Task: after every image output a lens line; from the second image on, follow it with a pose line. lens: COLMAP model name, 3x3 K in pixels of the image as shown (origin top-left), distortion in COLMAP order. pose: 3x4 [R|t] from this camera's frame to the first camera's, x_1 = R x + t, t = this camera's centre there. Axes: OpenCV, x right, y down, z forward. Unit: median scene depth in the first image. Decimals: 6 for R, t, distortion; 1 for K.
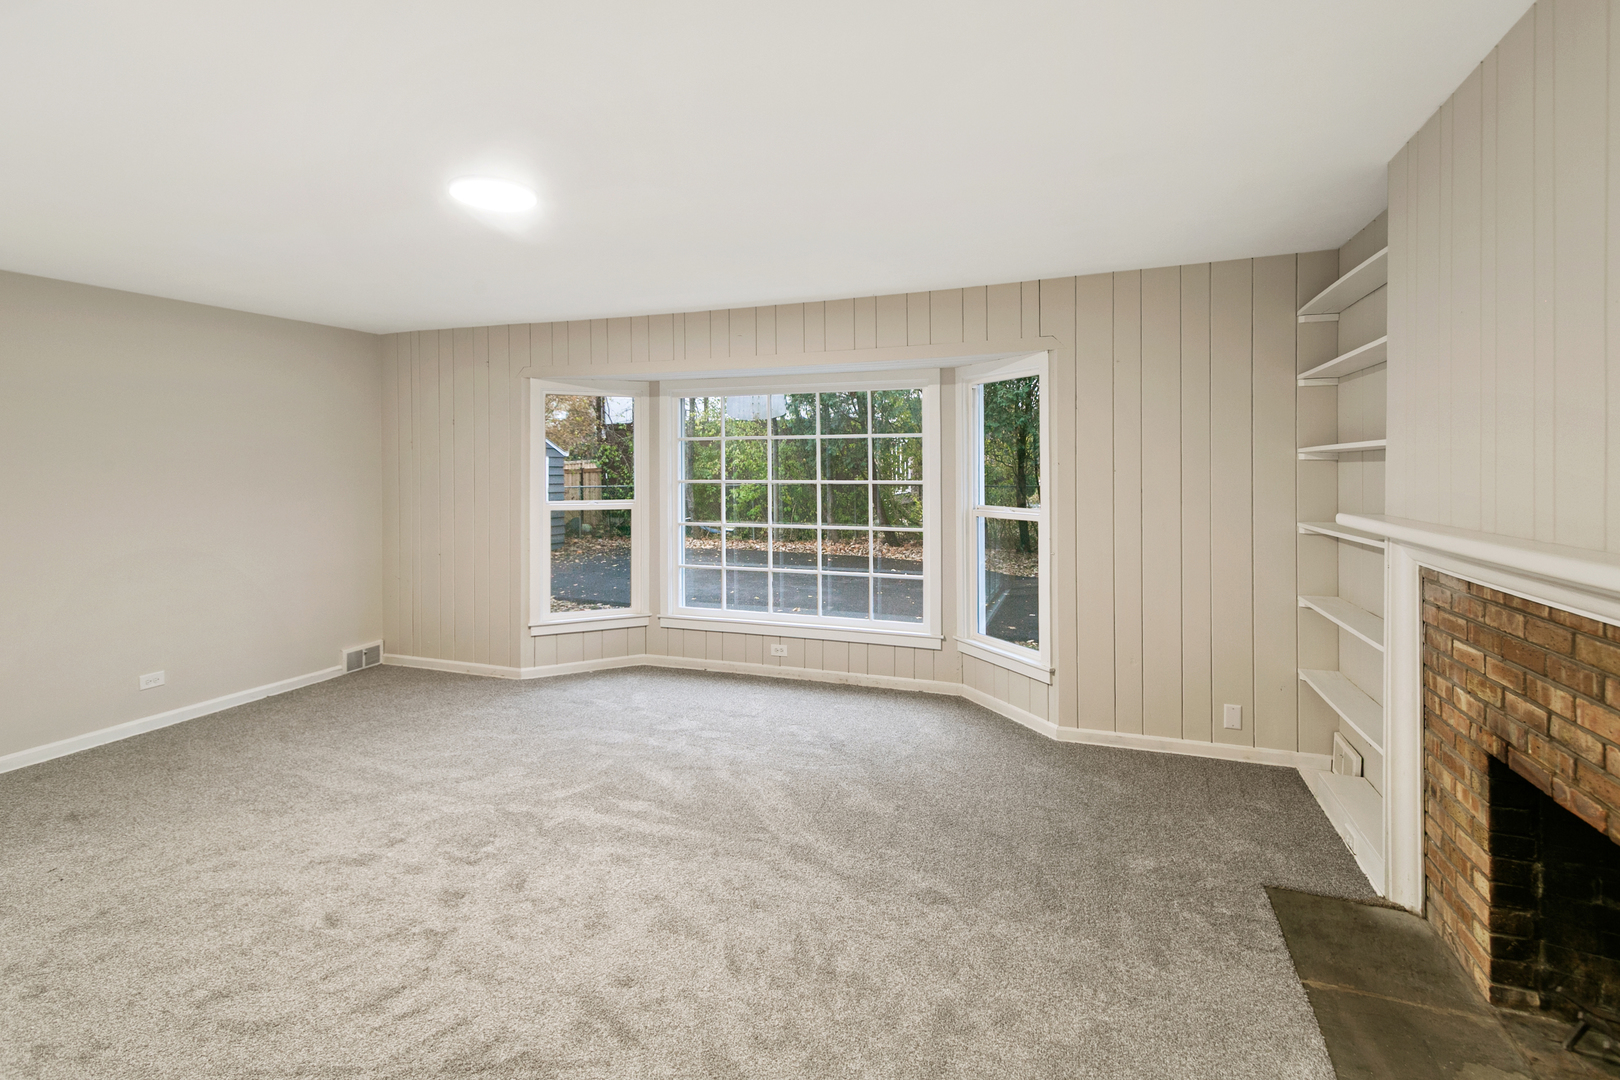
lens RADIAL K [[783.4, 0, 811.1], [0, 783.4, 467.6], [0, 0, 1]] dist [-0.000899, -0.001162]
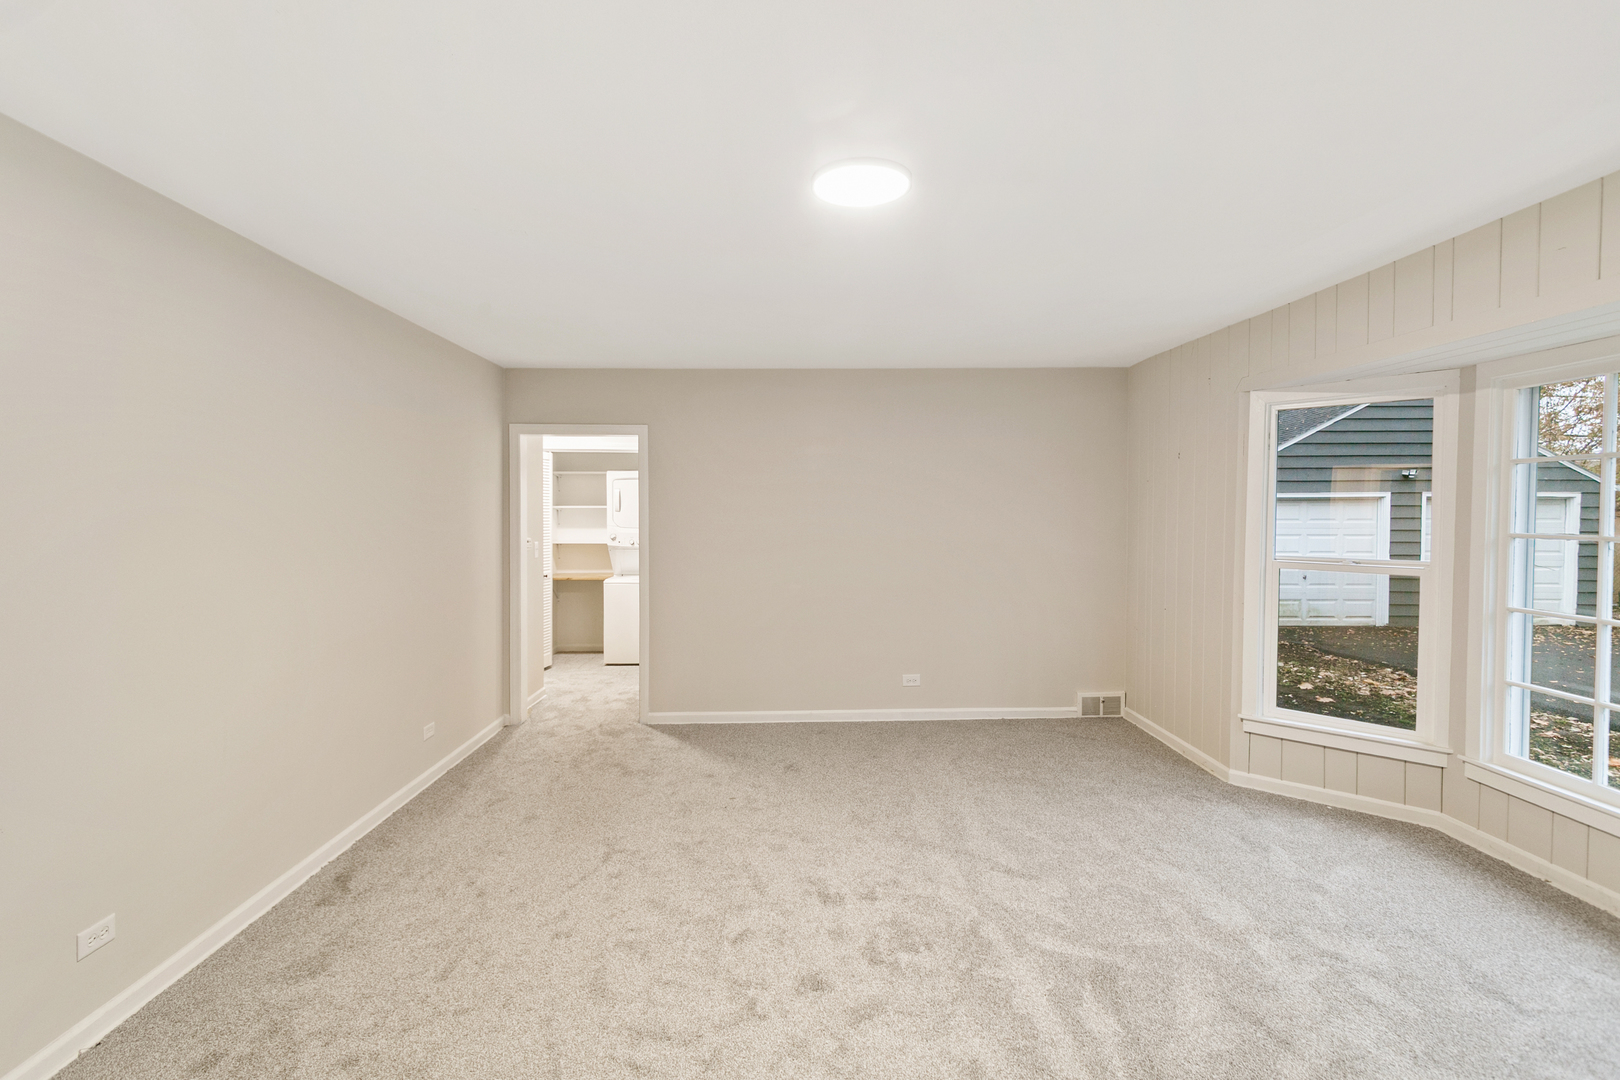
lens RADIAL K [[764.5, 0, 814.7], [0, 764.5, 526.8], [0, 0, 1]] dist [0.015641, -0.000880]
pose [[0.370695, 0.026968, -0.928363, 0.276908], [-0.003353, 0.999611, 0.027699, -0.004837], [0.928749, -0.007155, 0.370641, 0.524565]]
